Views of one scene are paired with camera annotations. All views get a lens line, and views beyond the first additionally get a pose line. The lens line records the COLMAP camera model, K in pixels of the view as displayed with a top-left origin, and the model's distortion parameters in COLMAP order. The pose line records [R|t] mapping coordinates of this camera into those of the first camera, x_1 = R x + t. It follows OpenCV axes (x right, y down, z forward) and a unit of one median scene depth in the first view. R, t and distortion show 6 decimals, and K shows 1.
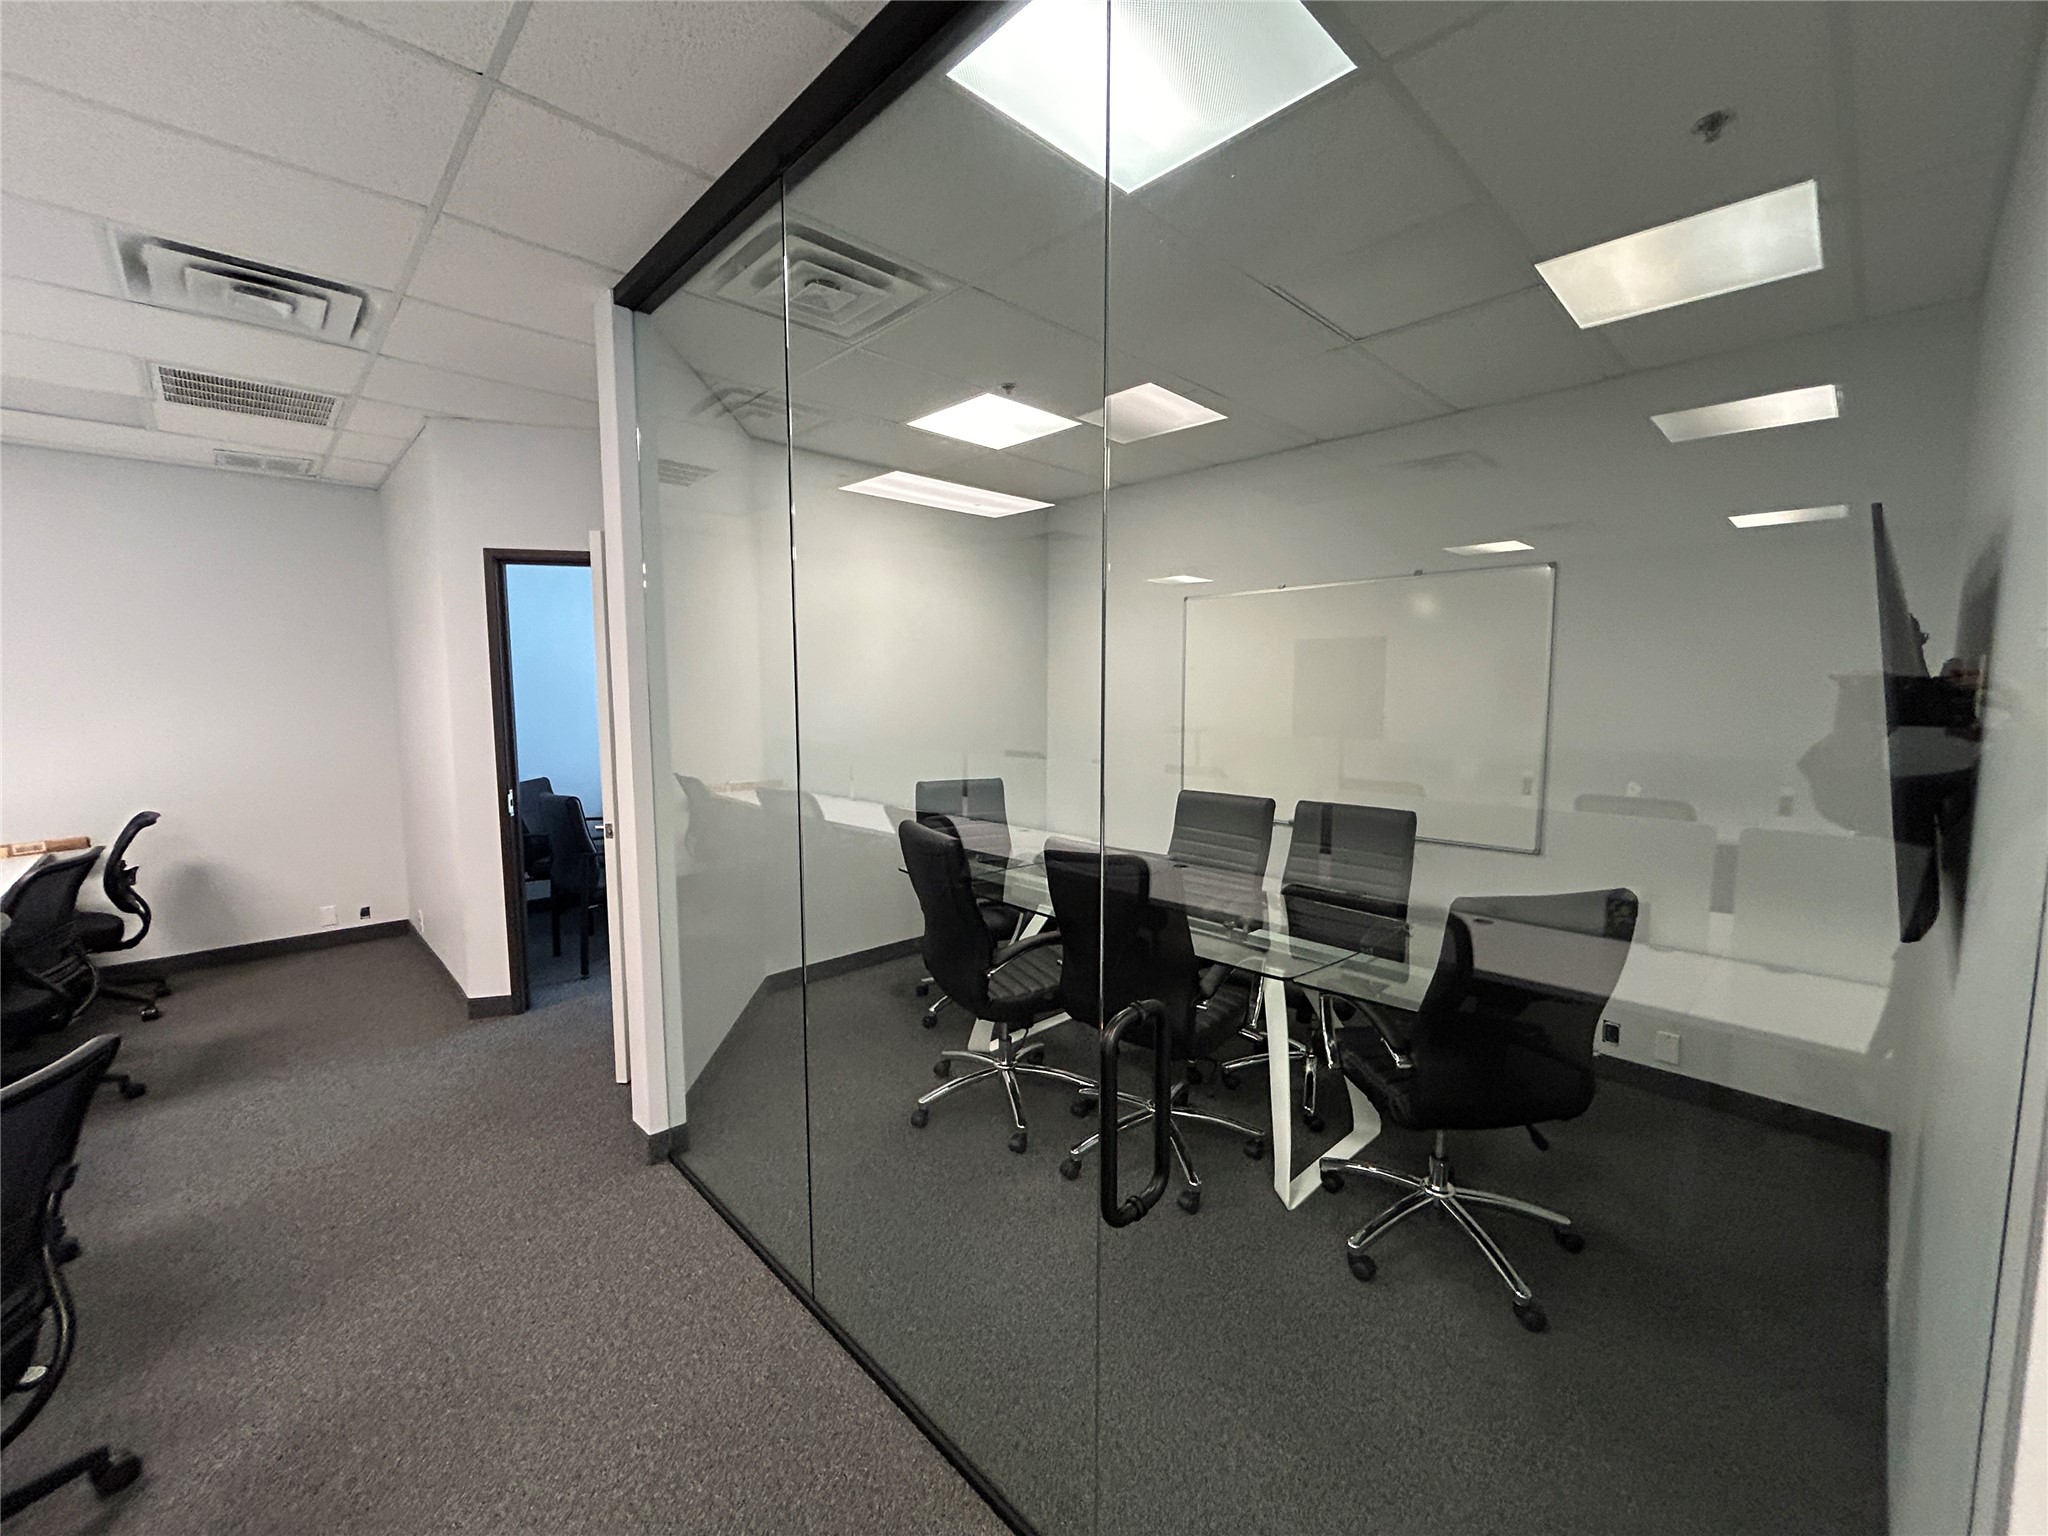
lens RADIAL K [[824.0, 0, 1019.2], [0, 824.0, 766.8], [0, 0, 1]] dist [0.002649, 0.000516]
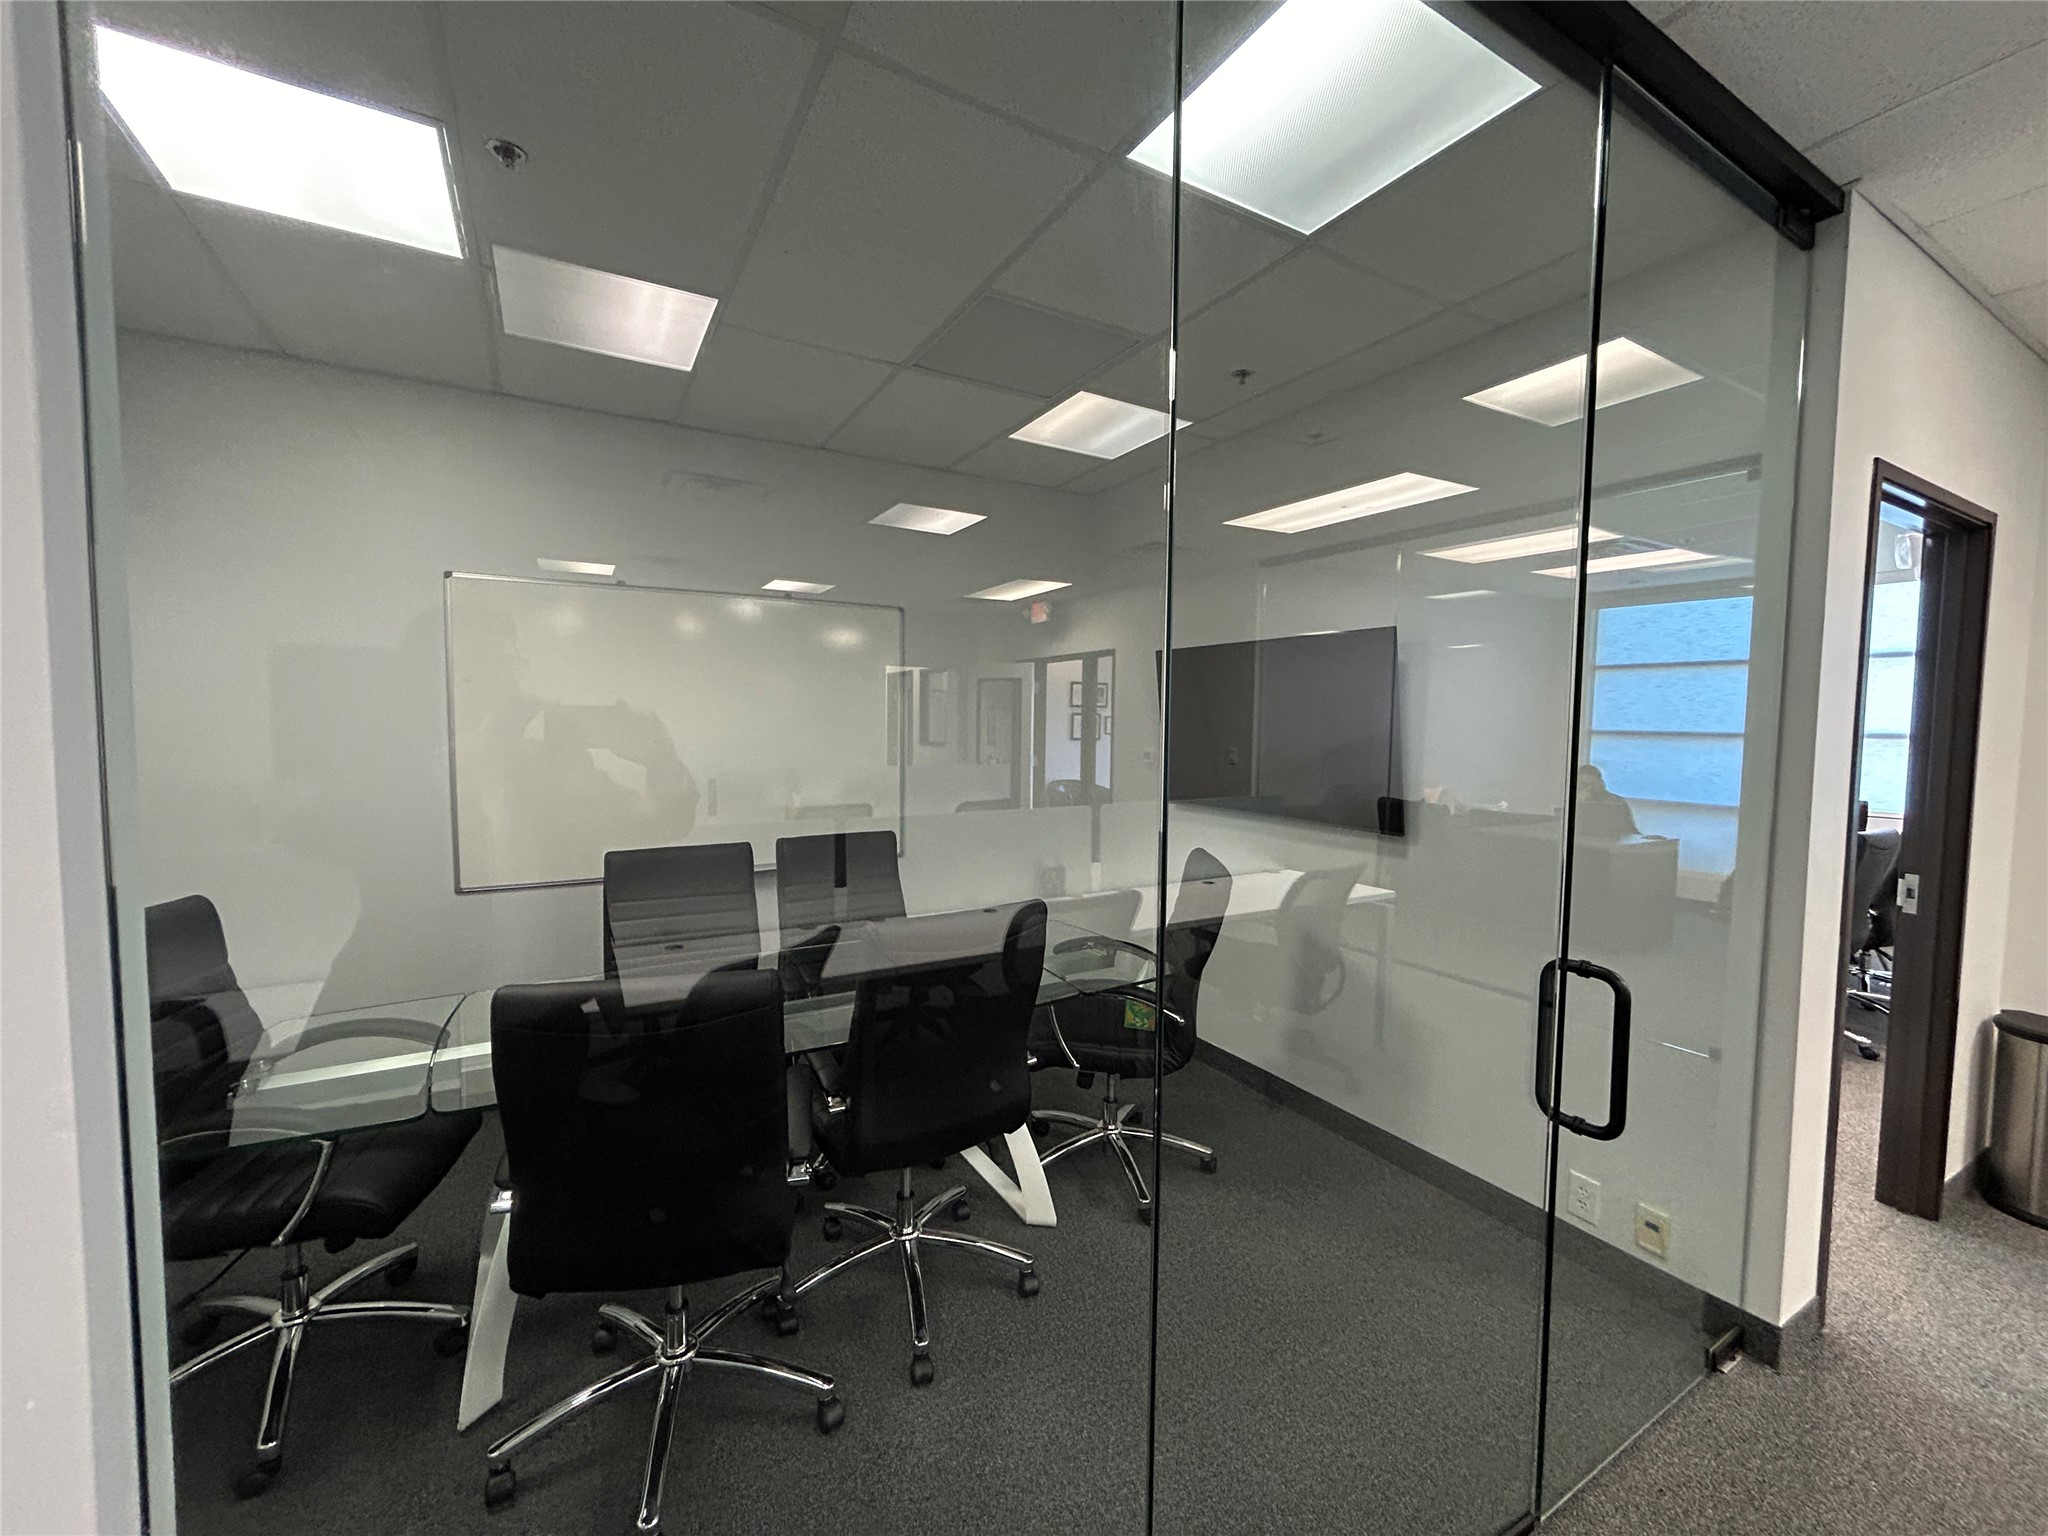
lens RADIAL K [[824.0, 0, 1019.2], [0, 824.0, 766.8], [0, 0, 1]] dist [0.002649, 0.000516]
pose [[0.236199, -0.052016, 0.970311, -0.454557], [0.086736, 0.995709, 0.032263, -0.042067], [-0.967826, 0.076540, 0.239697, 0.538975]]
